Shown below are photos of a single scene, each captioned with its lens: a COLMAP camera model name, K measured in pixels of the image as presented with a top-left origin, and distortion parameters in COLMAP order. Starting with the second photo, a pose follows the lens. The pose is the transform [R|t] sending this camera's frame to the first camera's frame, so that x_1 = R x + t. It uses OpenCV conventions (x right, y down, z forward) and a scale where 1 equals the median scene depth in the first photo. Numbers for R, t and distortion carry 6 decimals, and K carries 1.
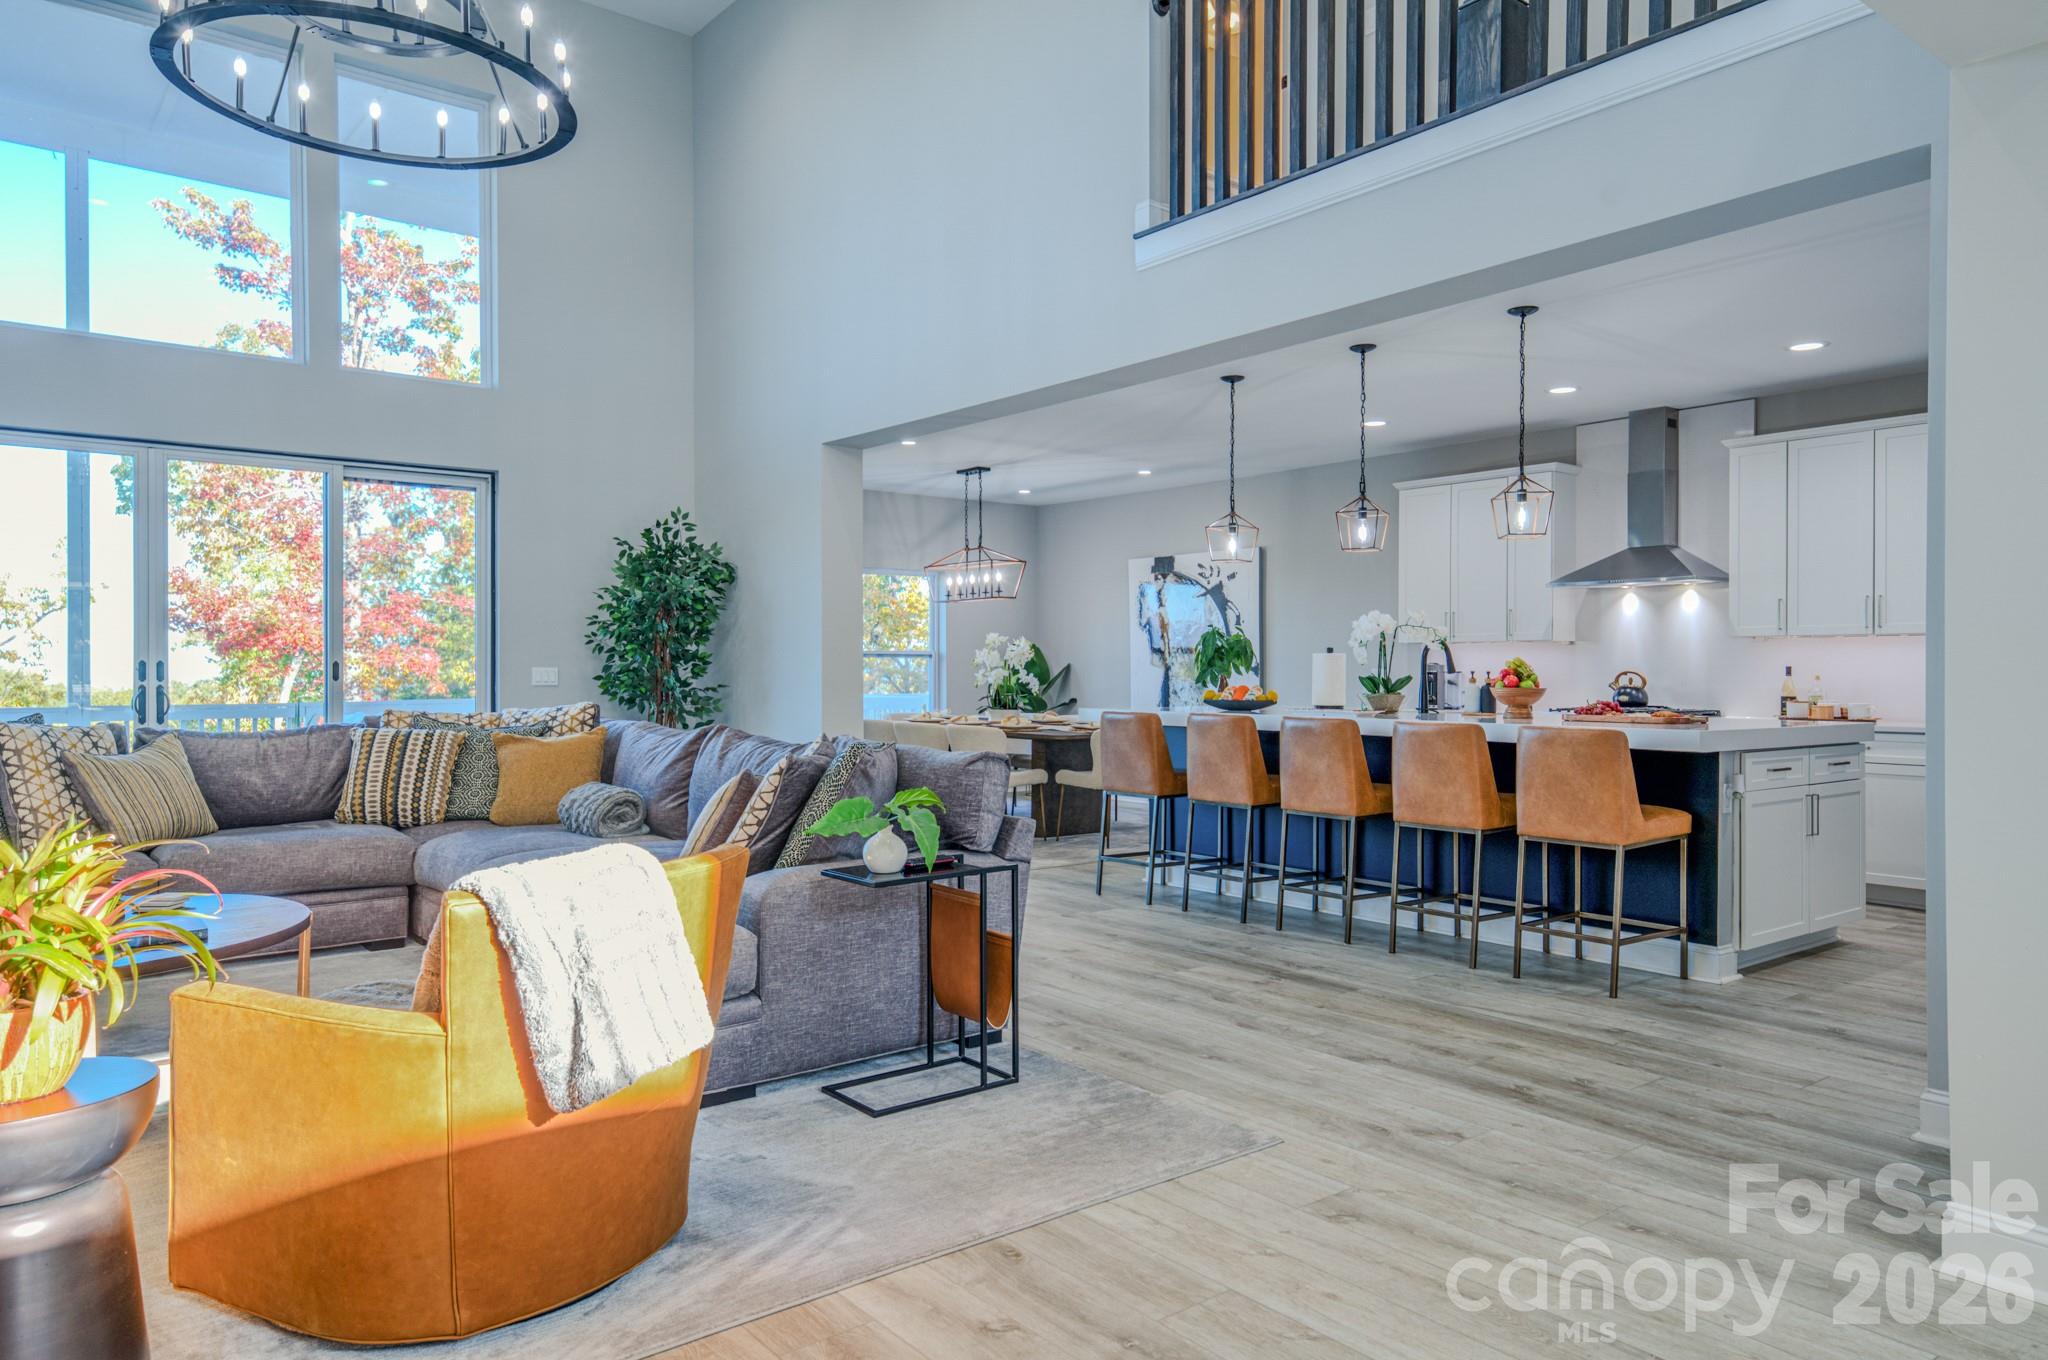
lens RADIAL K [[1333.8, 0, 1027.3], [0, 1333.8, 675.6], [0, 0, 1]] dist [0.032365, 0.001118]
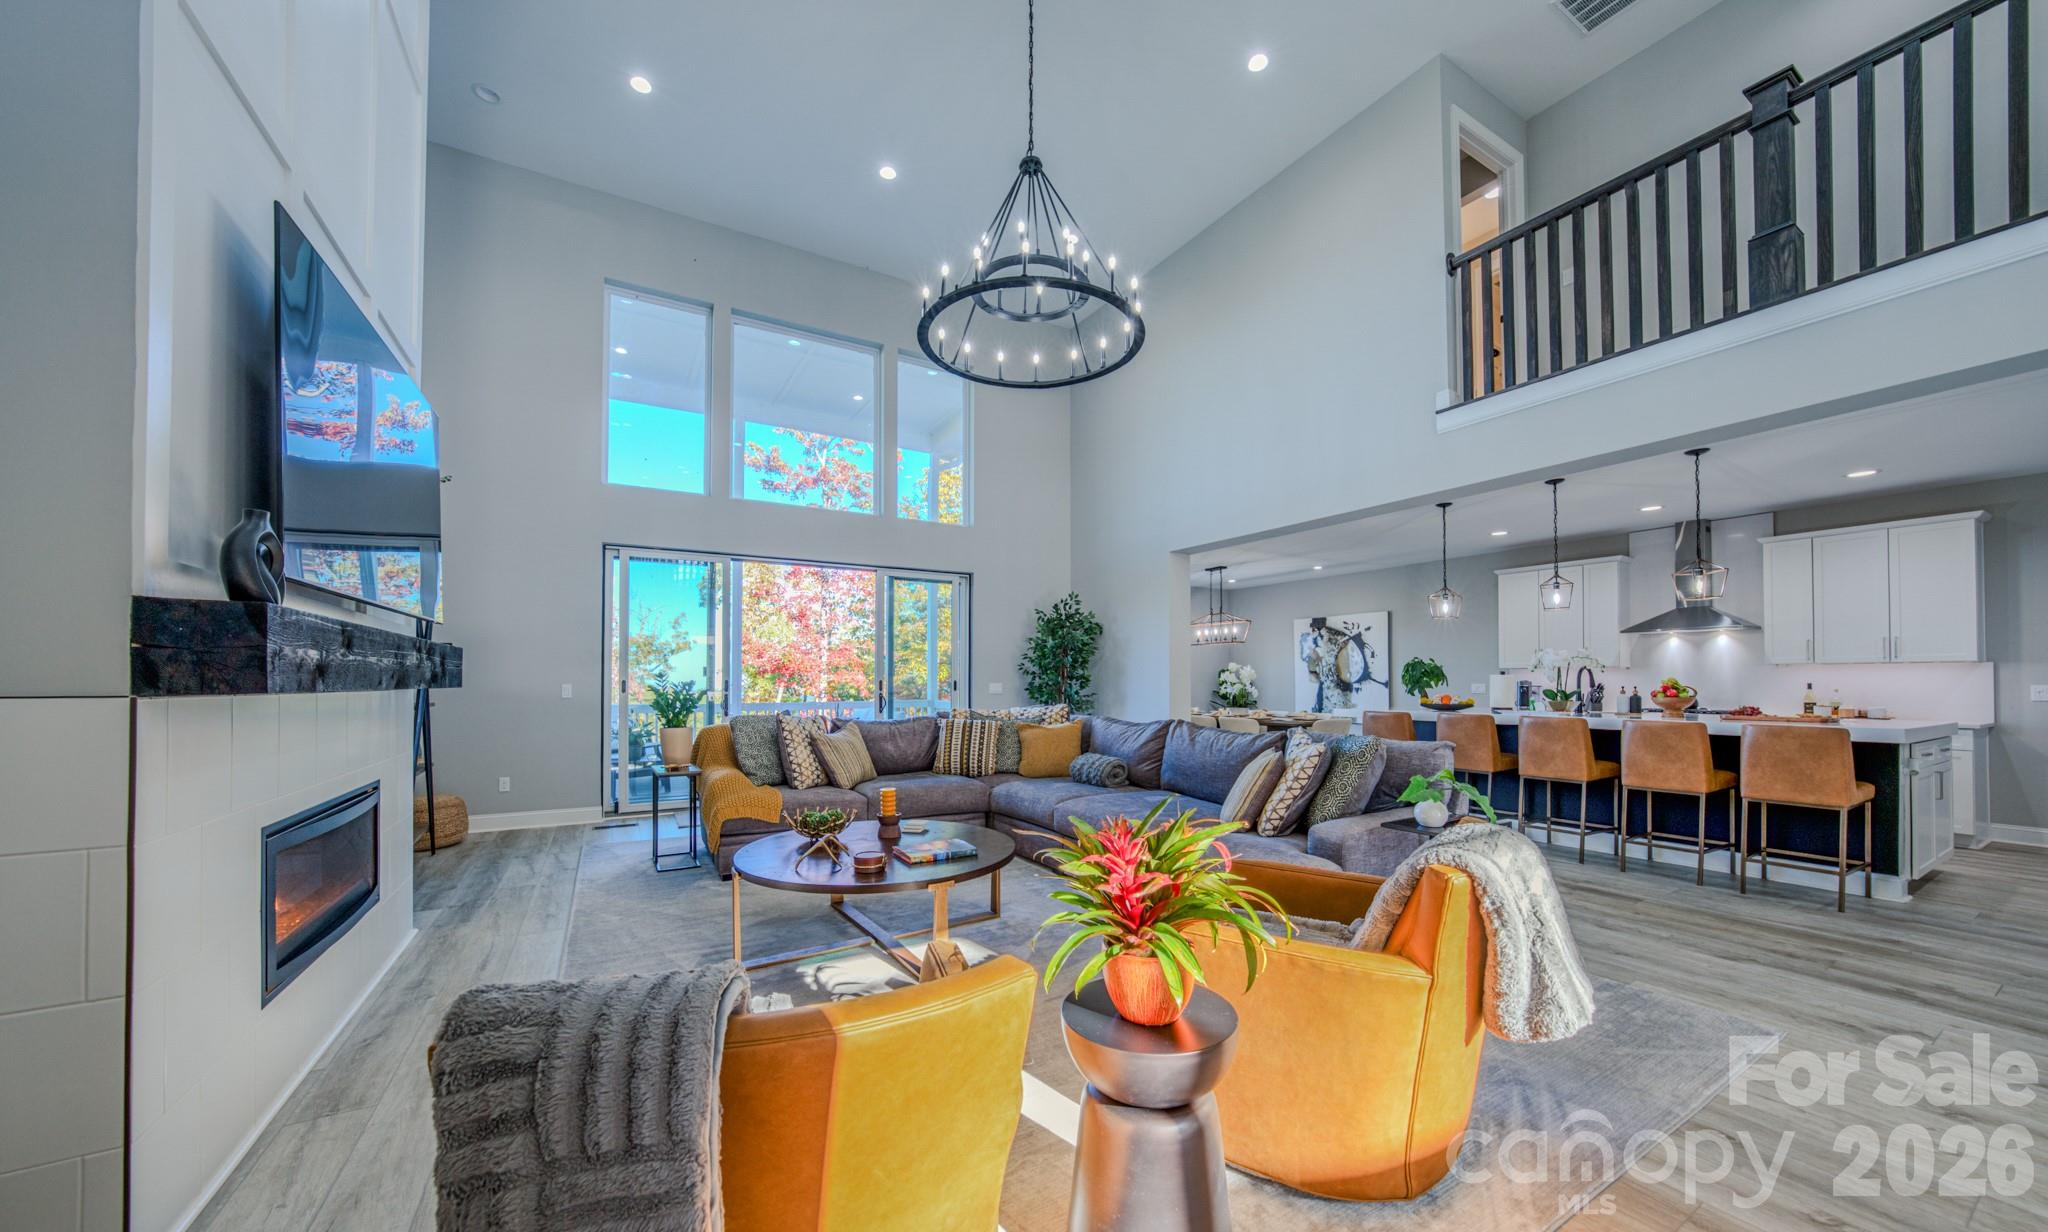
lens RADIAL K [[714.8, 0, 1028.6], [0, 714.8, 671.3], [0, 0, 1]] dist [-0.017637, 0.000025]
pose [[0.990548, -0.001681, -0.137159, -0.263665], [-0.001191, 0.999782, -0.020855, -0.003260], [0.137164, 0.020821, 0.990329, 0.100838]]
